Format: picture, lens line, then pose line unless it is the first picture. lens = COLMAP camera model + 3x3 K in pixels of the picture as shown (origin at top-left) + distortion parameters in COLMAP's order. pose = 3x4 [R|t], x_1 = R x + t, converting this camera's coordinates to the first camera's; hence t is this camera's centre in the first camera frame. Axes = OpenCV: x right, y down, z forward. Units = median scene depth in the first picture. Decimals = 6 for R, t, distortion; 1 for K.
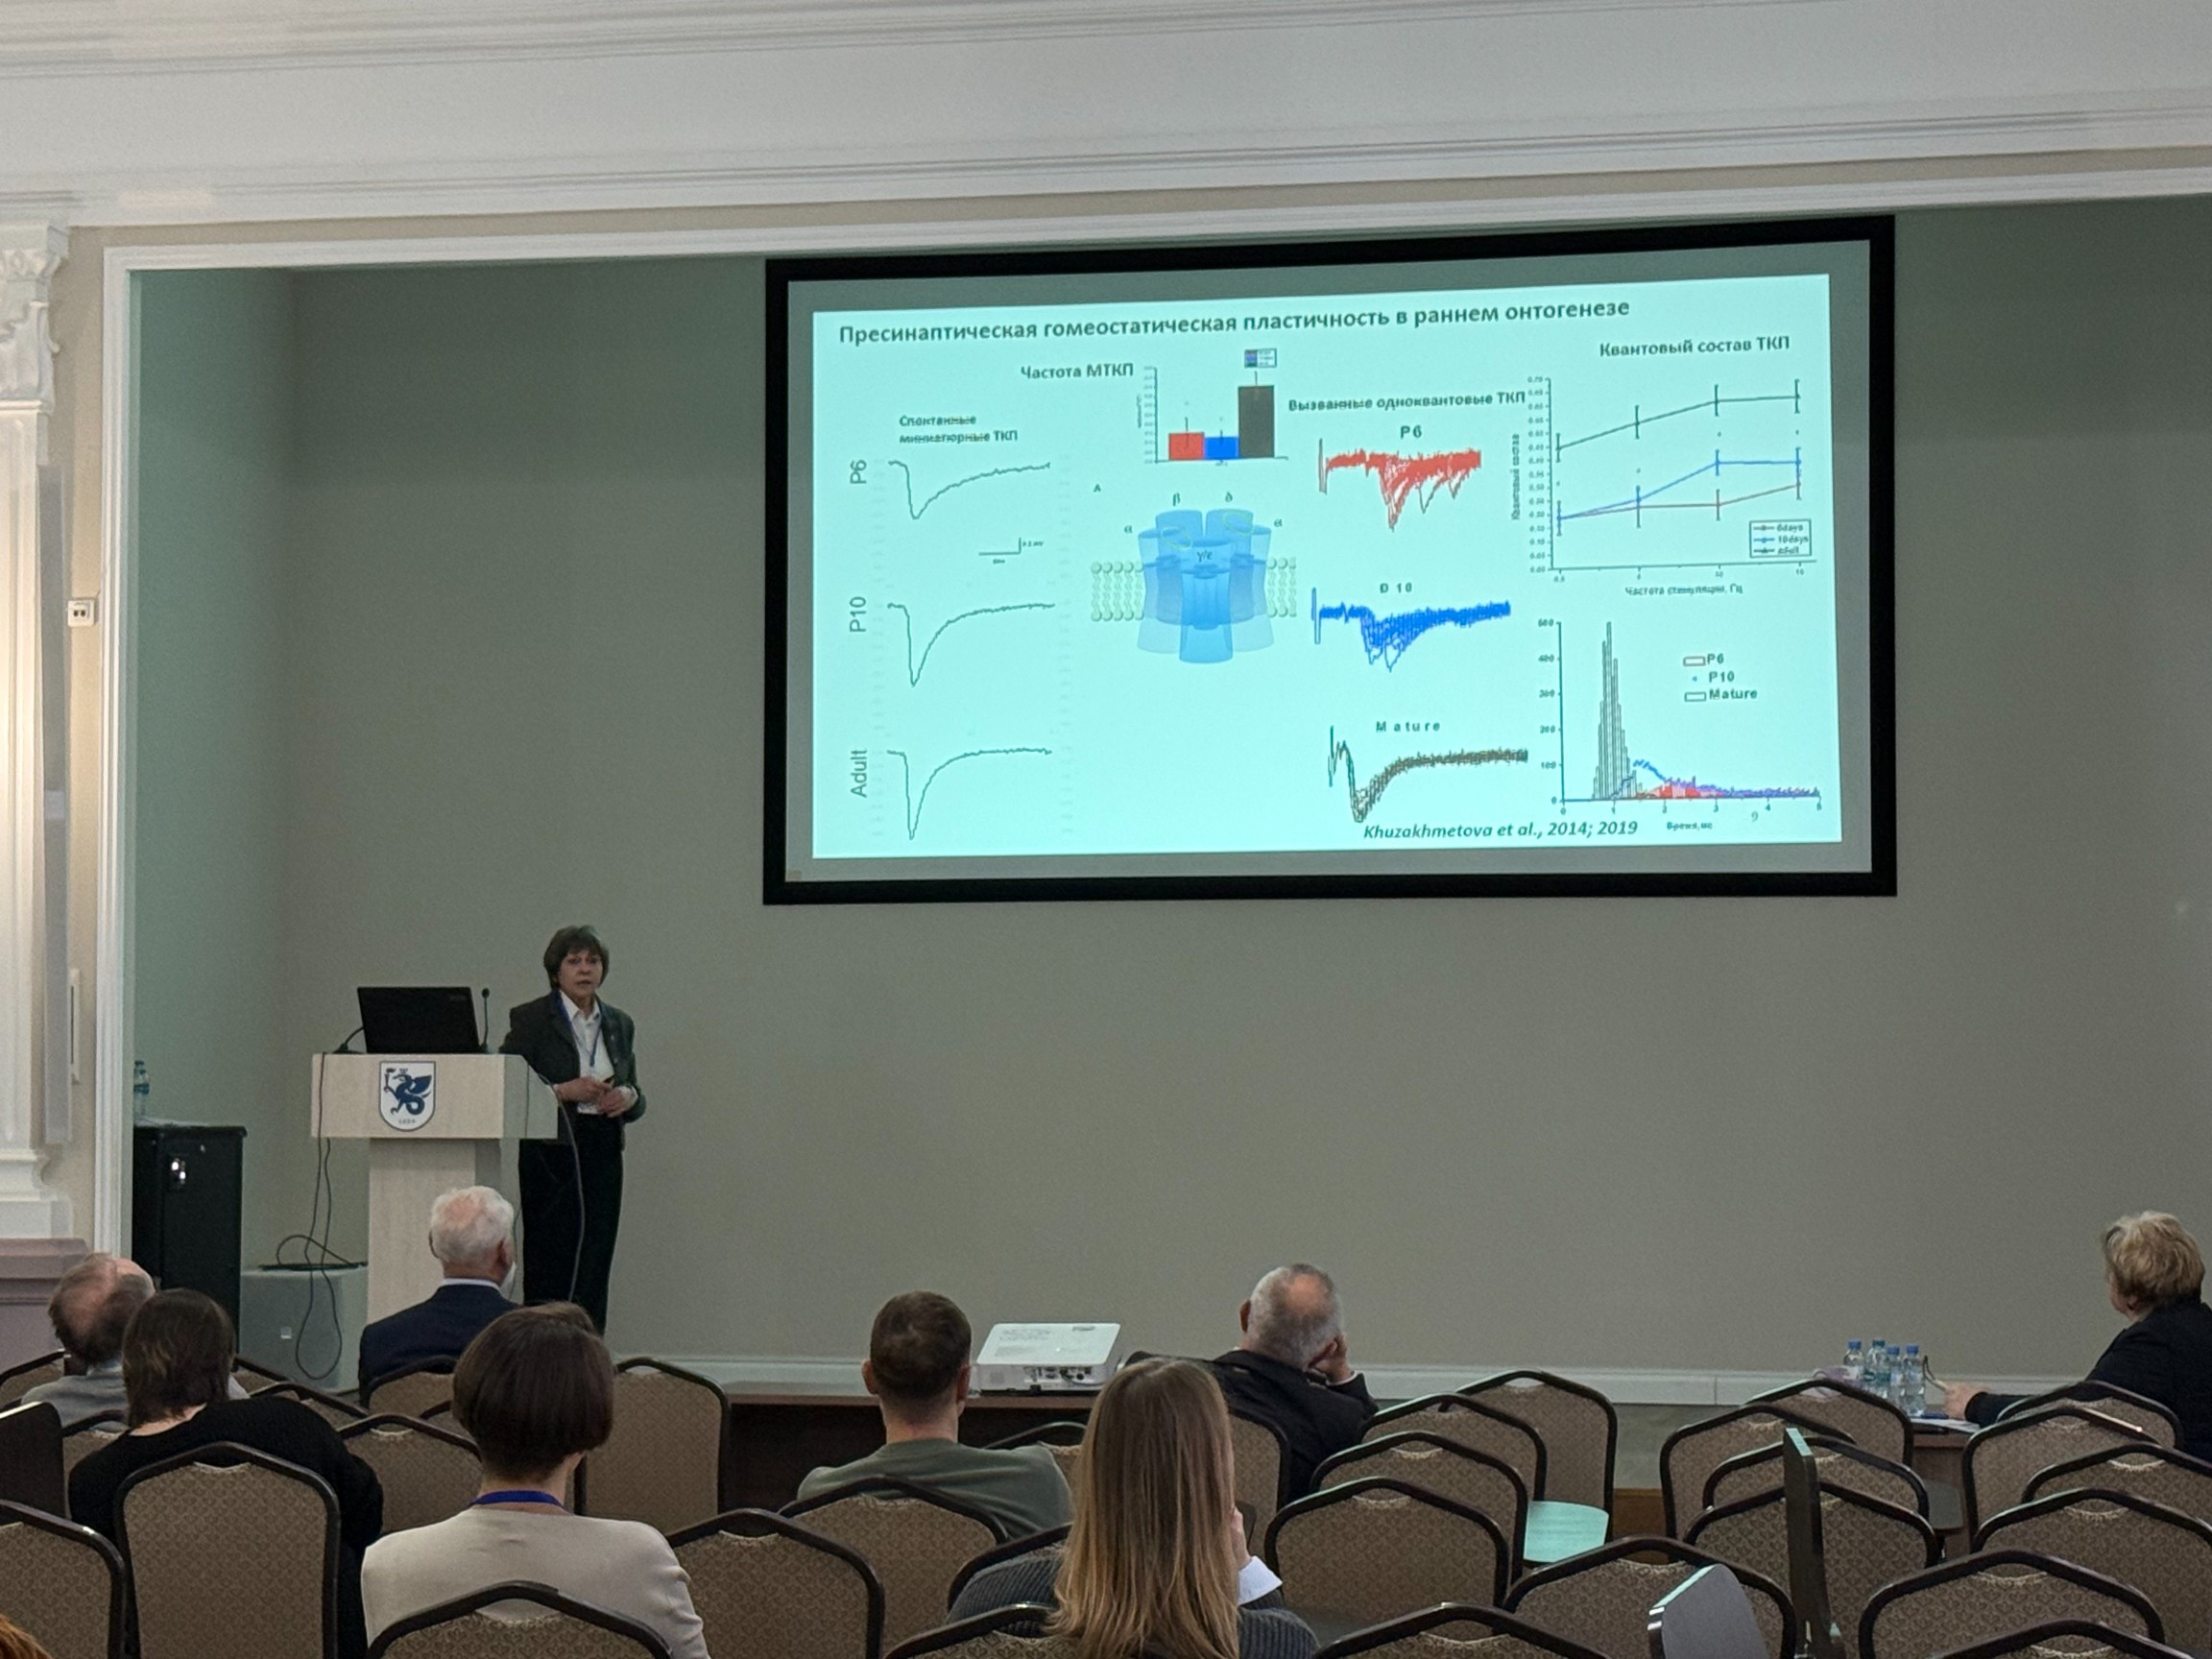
lens RADIAL K [[5023.8, 0, 1105.9], [0, 5023.8, 828.3], [0, 0, 1]] dist [0.111679, 0.000000]
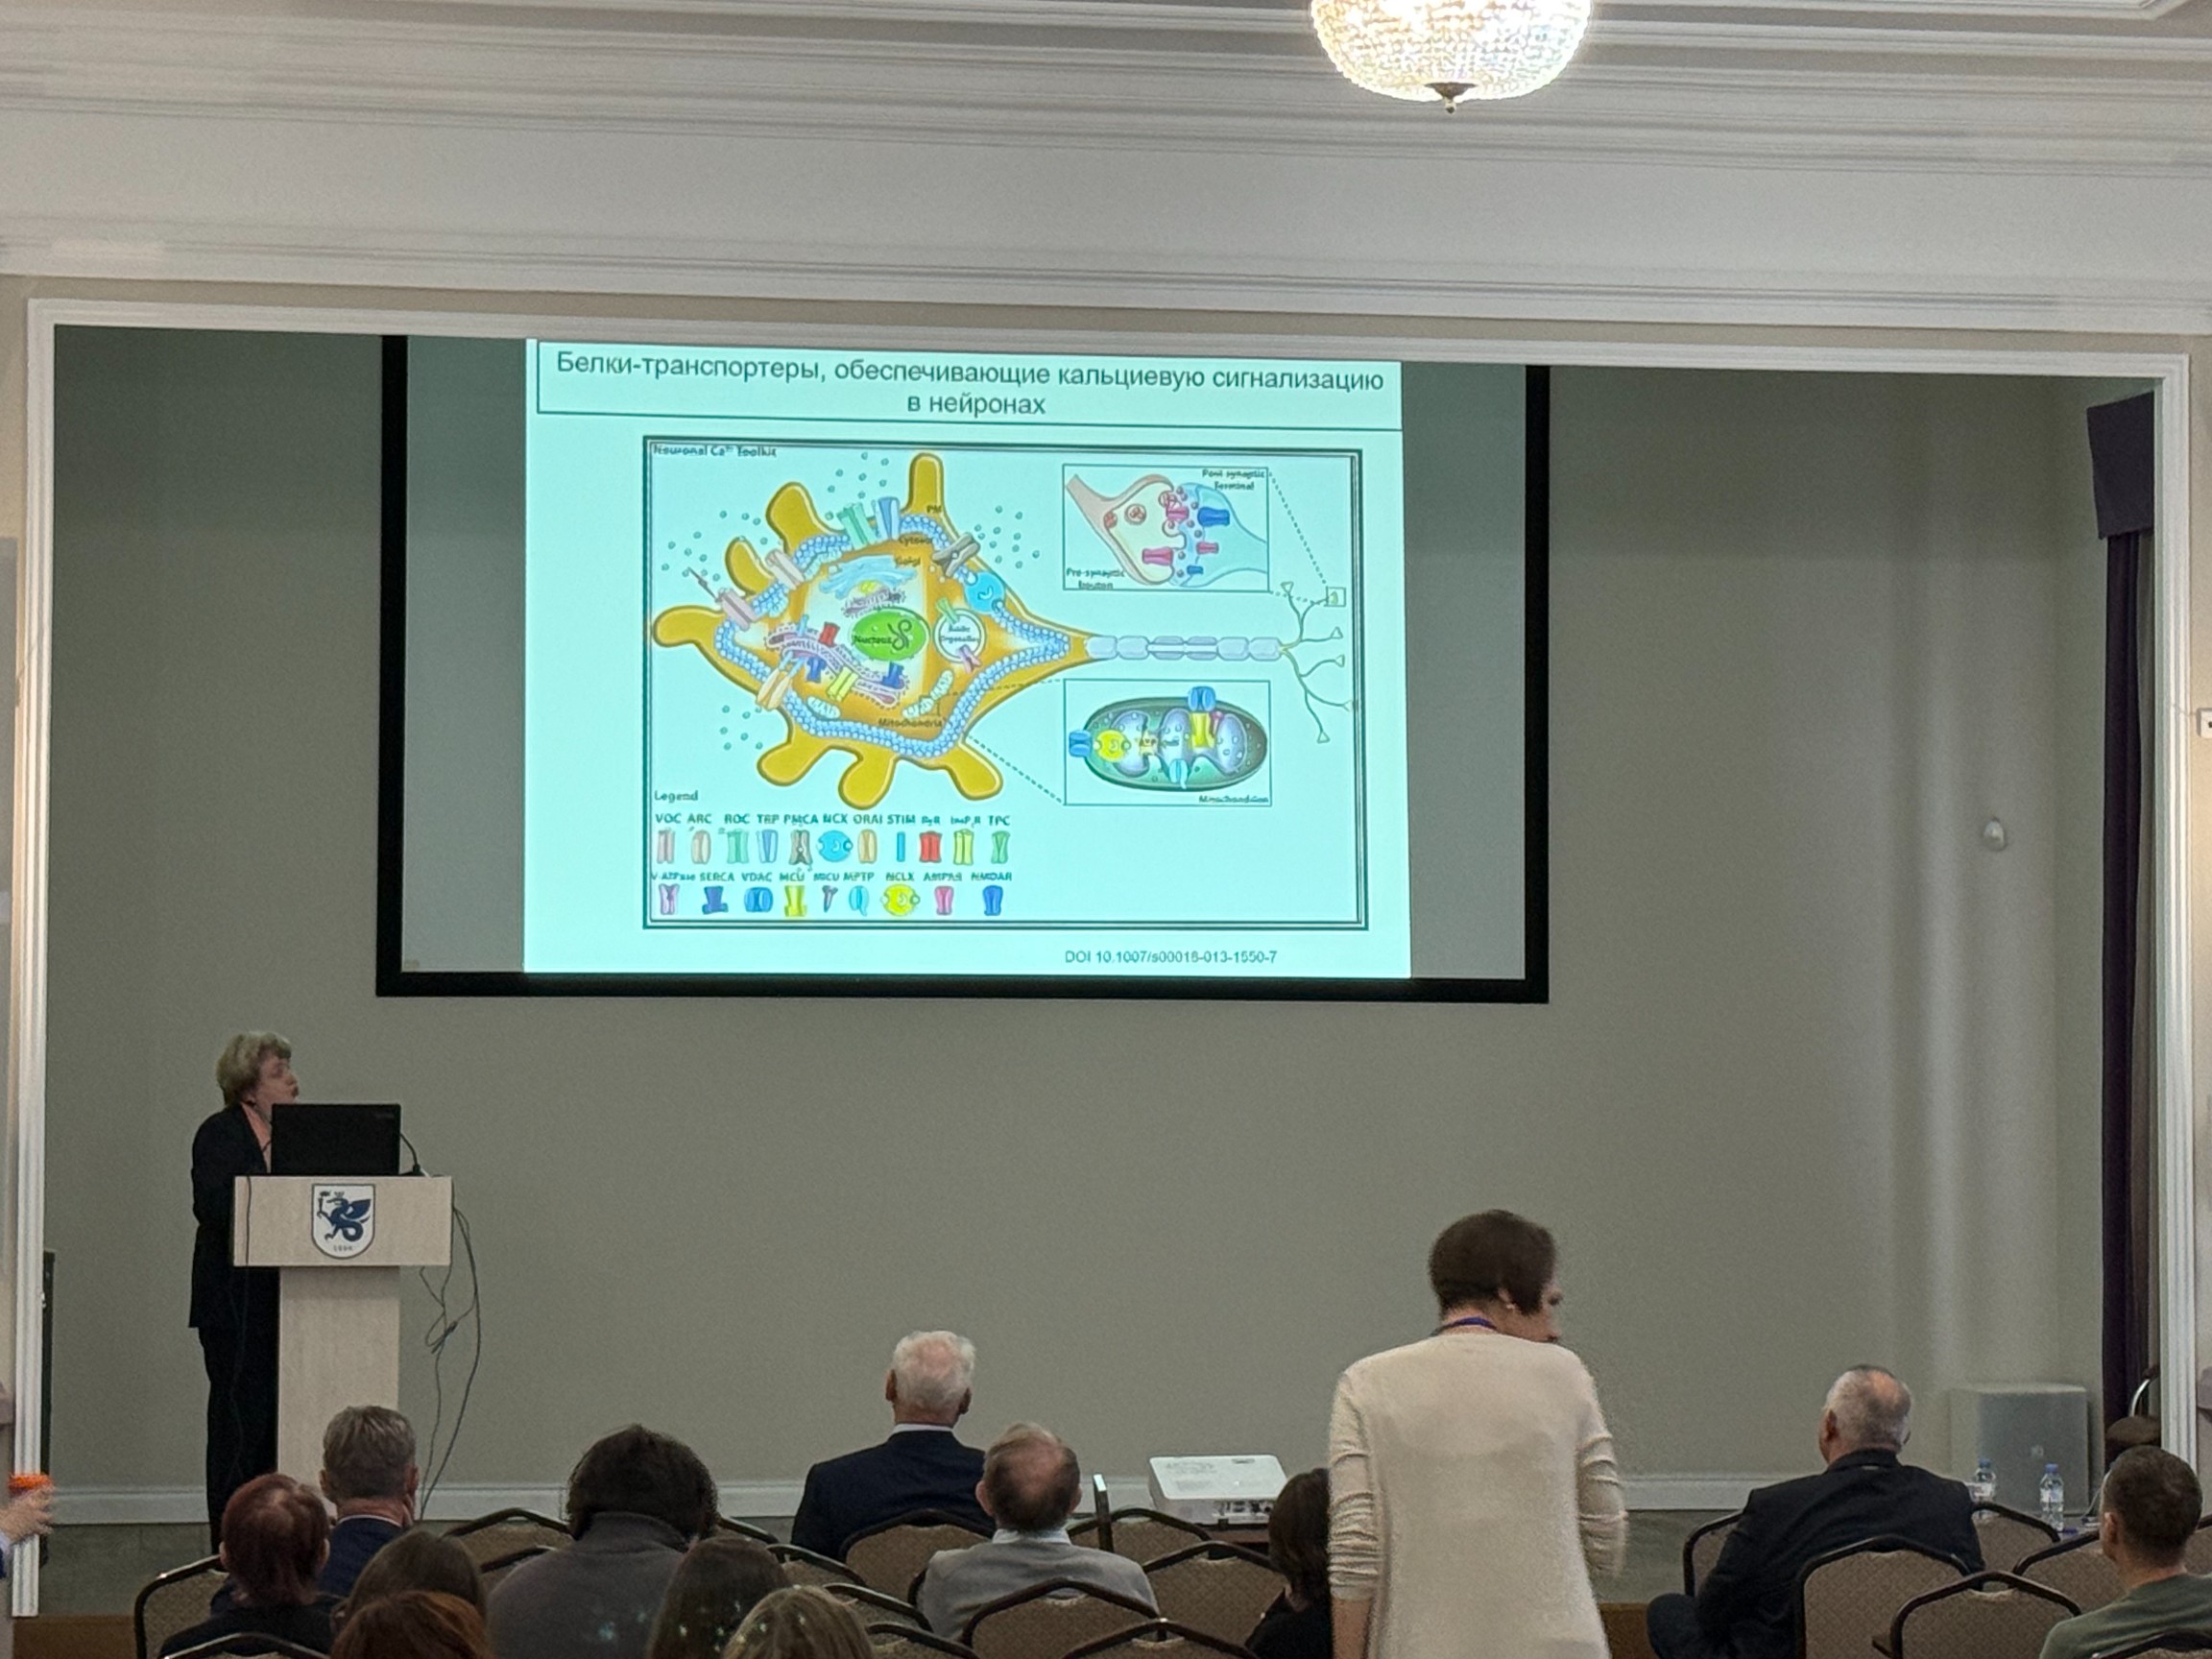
lens RADIAL K [[5346.0, 0, 1104.1], [0, 5346.0, 819.0], [0, 0, 1]] dist [0.074841, 0.000000]
pose [[0.926011, 0.020922, 0.376915, -0.384113], [-0.020213, 0.999779, -0.005837, -0.018704], [-0.376954, -0.002213, 0.926229, 0.023375]]
